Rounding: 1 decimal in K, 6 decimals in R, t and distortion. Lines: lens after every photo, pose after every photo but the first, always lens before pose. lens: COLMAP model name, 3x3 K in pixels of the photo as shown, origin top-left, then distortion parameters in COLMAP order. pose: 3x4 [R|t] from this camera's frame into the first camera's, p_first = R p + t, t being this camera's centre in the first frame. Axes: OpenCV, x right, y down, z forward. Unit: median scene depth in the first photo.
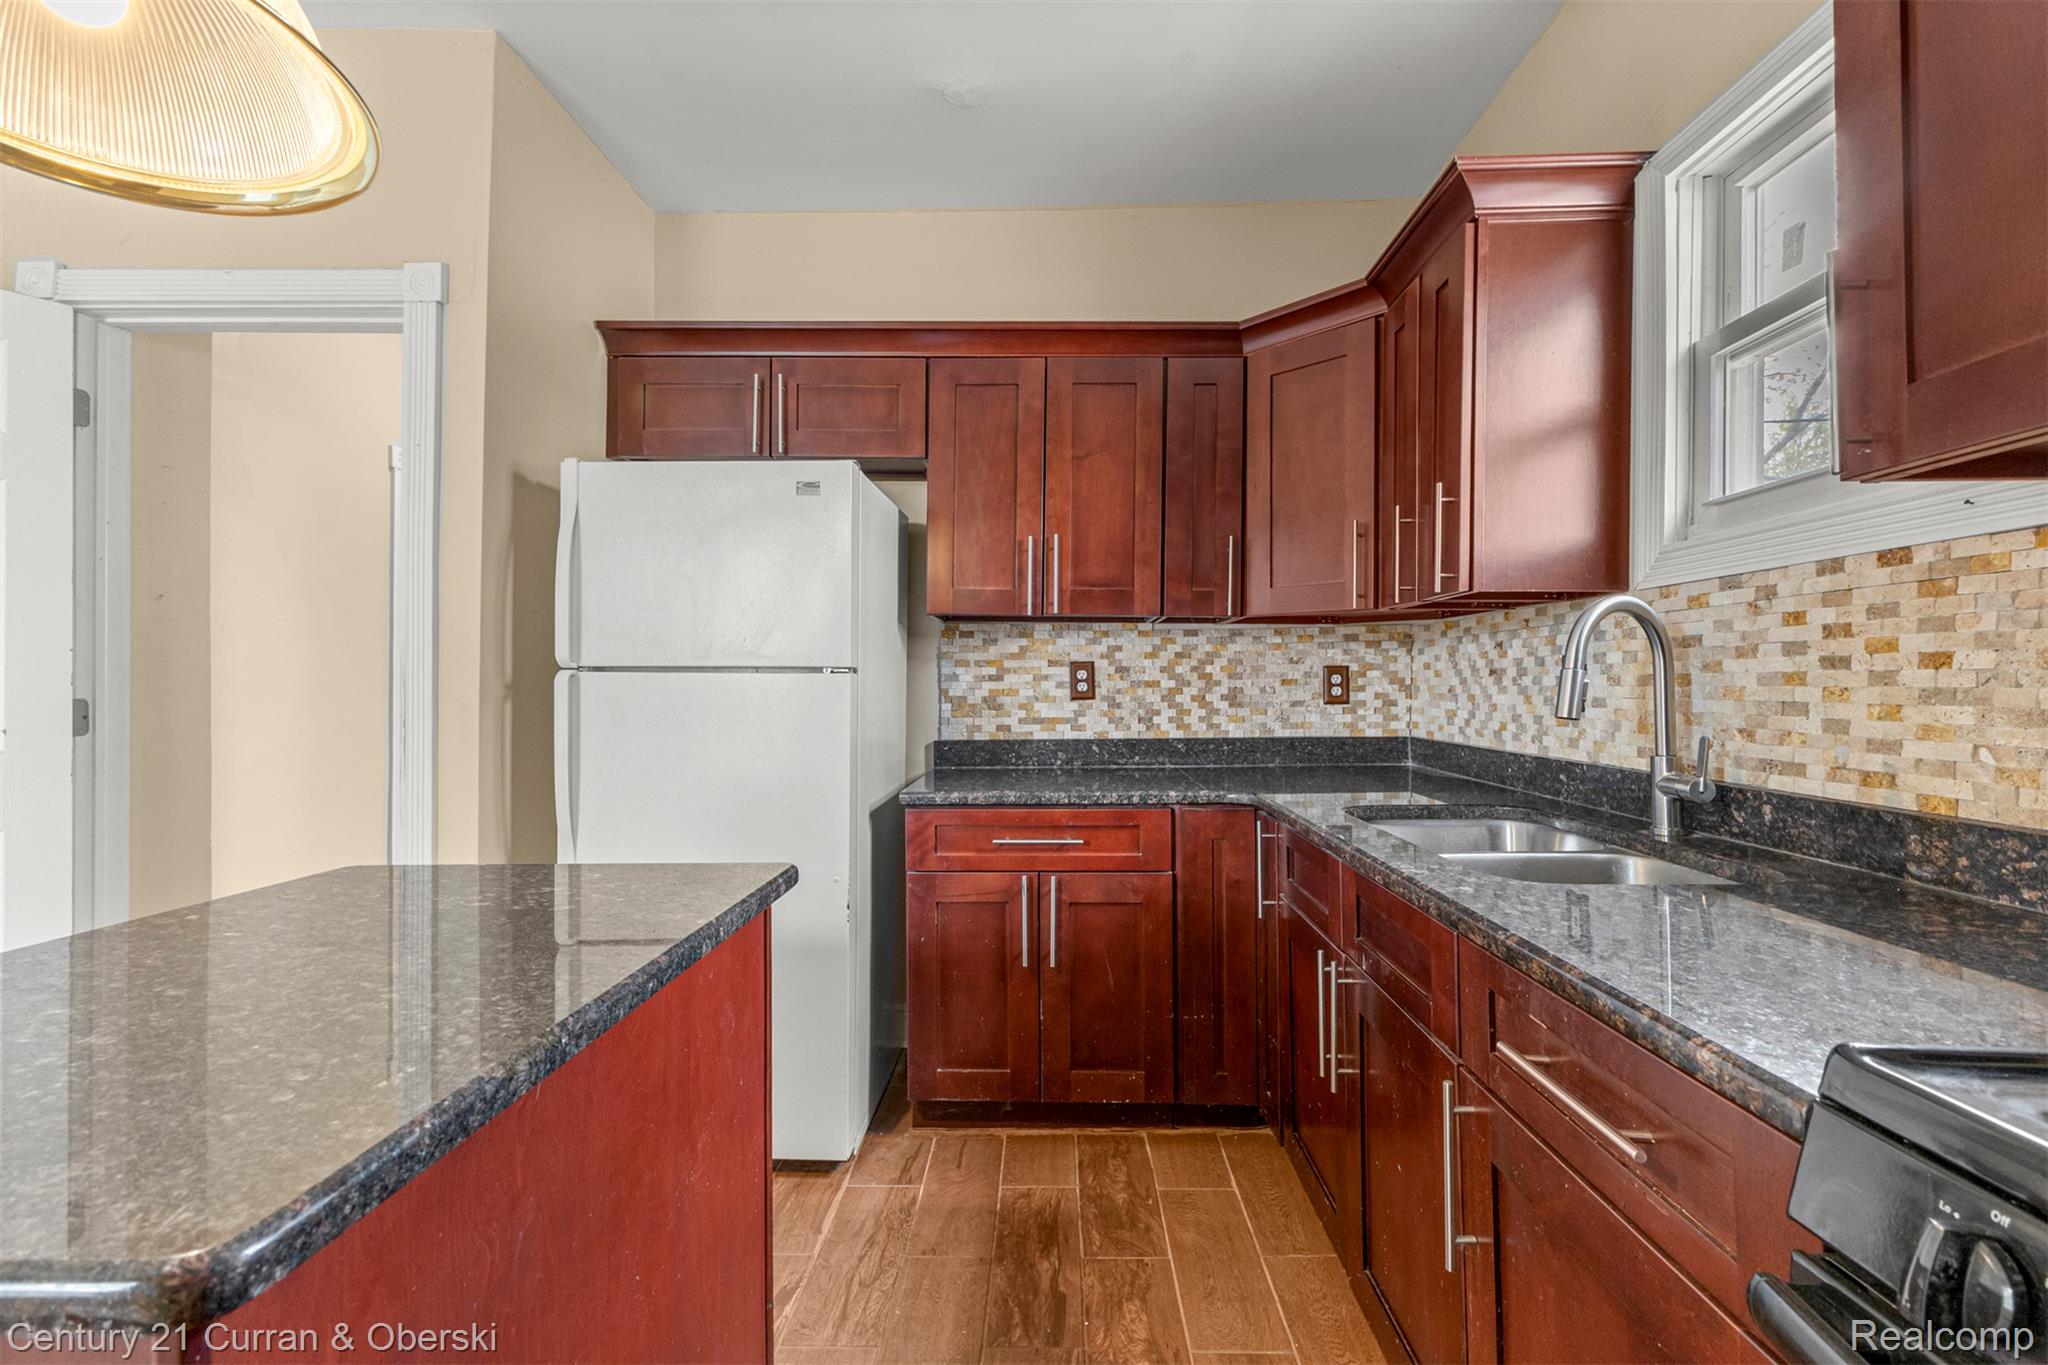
lens RADIAL K [[888.6, 0, 1029.9], [0, 888.6, 679.4], [0, 0, 1]] dist [0.007421, -0.000375]
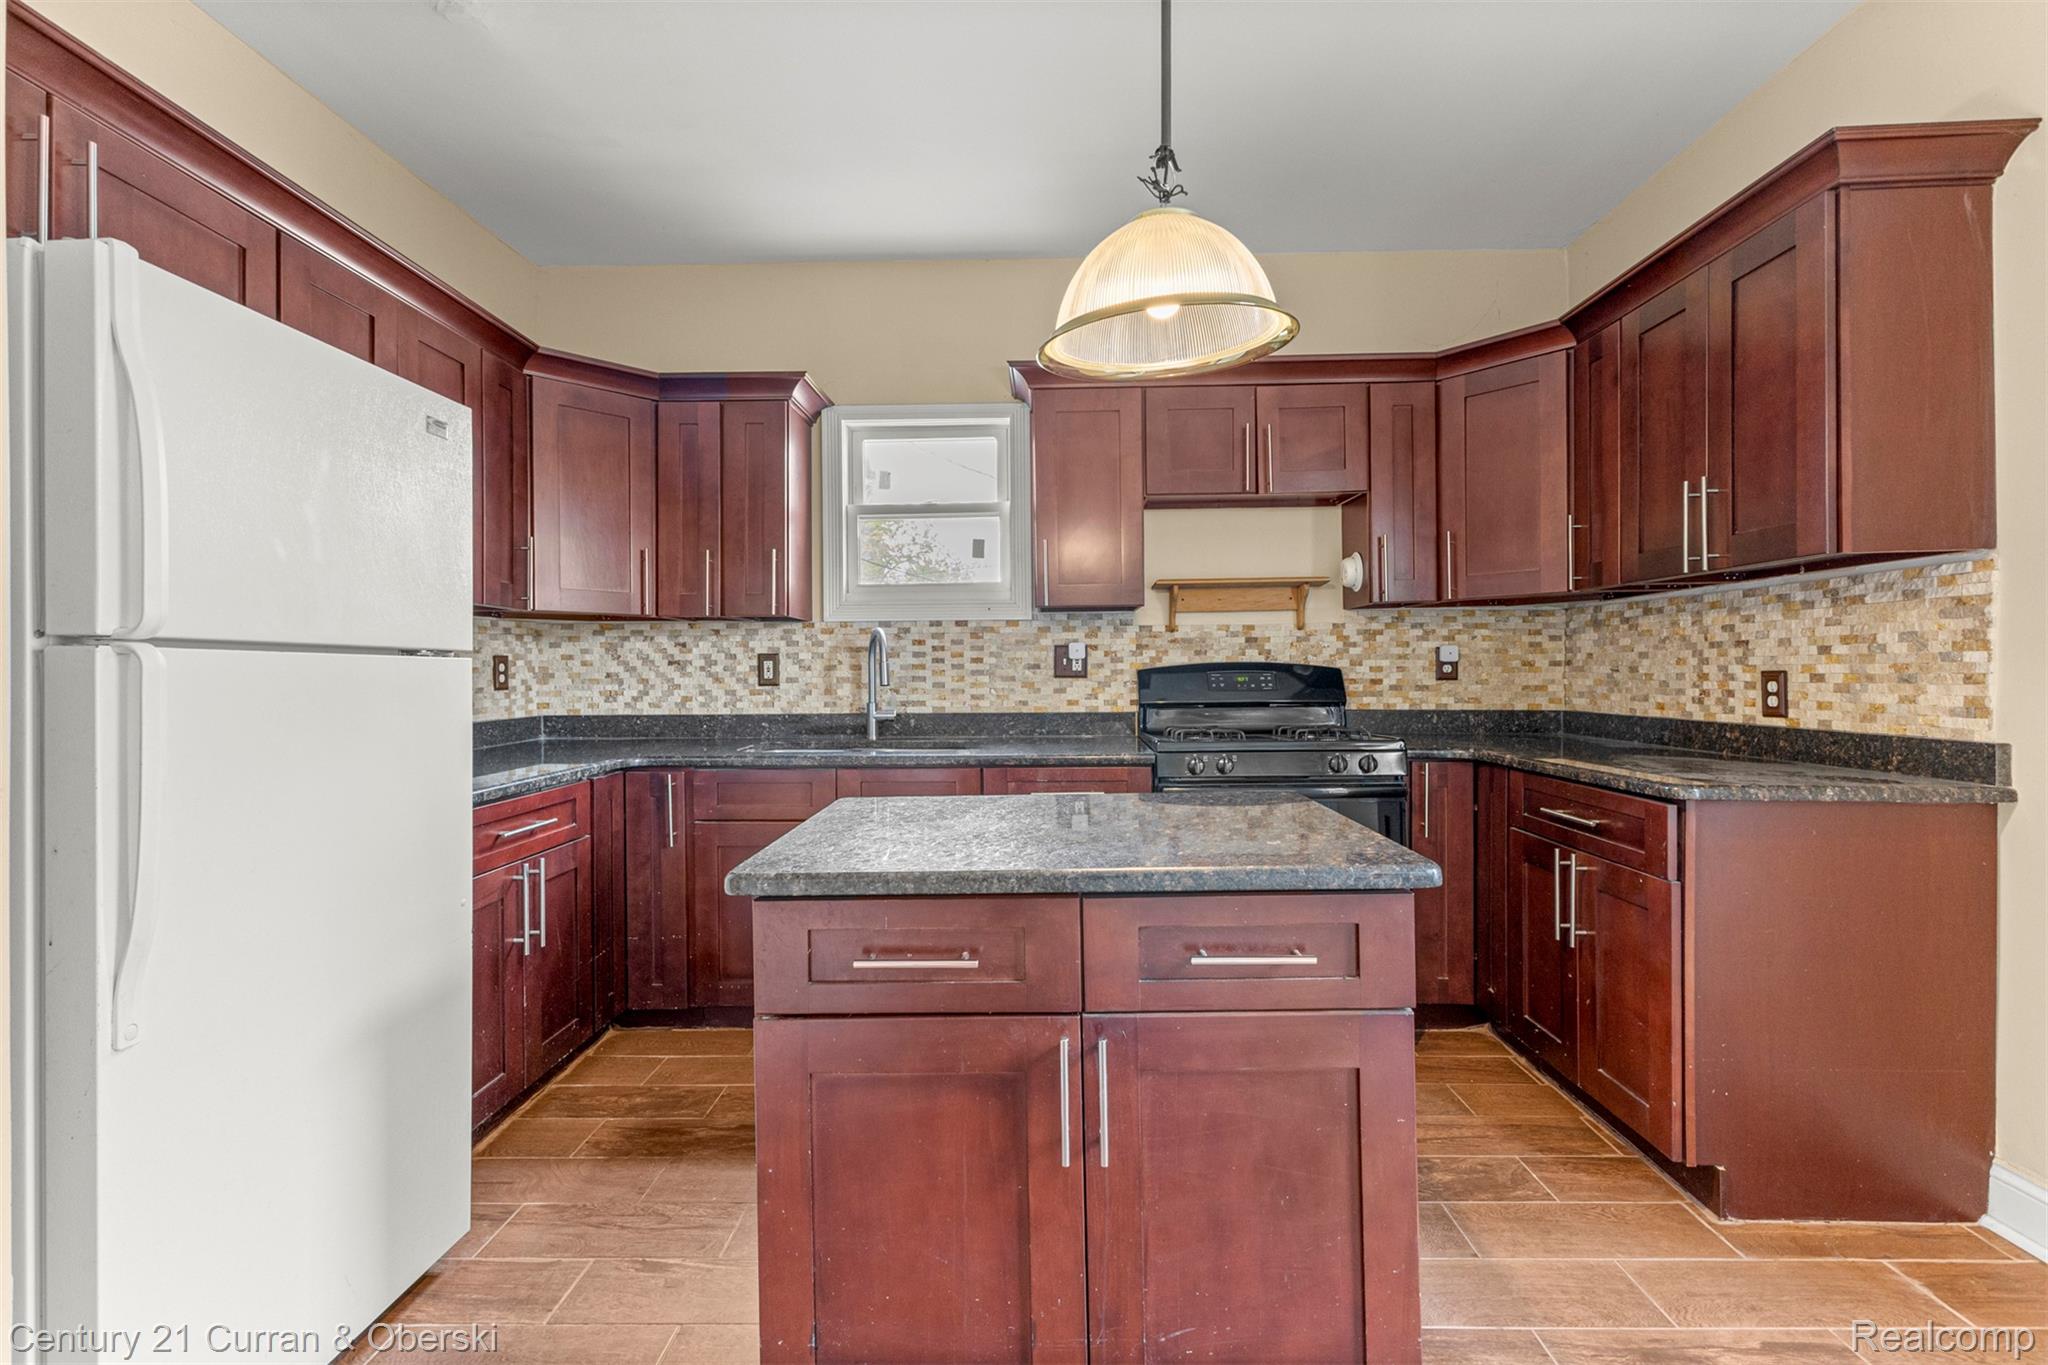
lens RADIAL K [[911.4, 0, 1033.9], [0, 911.4, 675.0], [0, 0, 1]] dist [0.016535, 0.000011]
pose [[-0.016020, -0.004835, 0.999860, -0.901315], [0.001864, 0.999986, 0.004866, 0.005284], [-0.999870, 0.001941, -0.016011, 0.389923]]
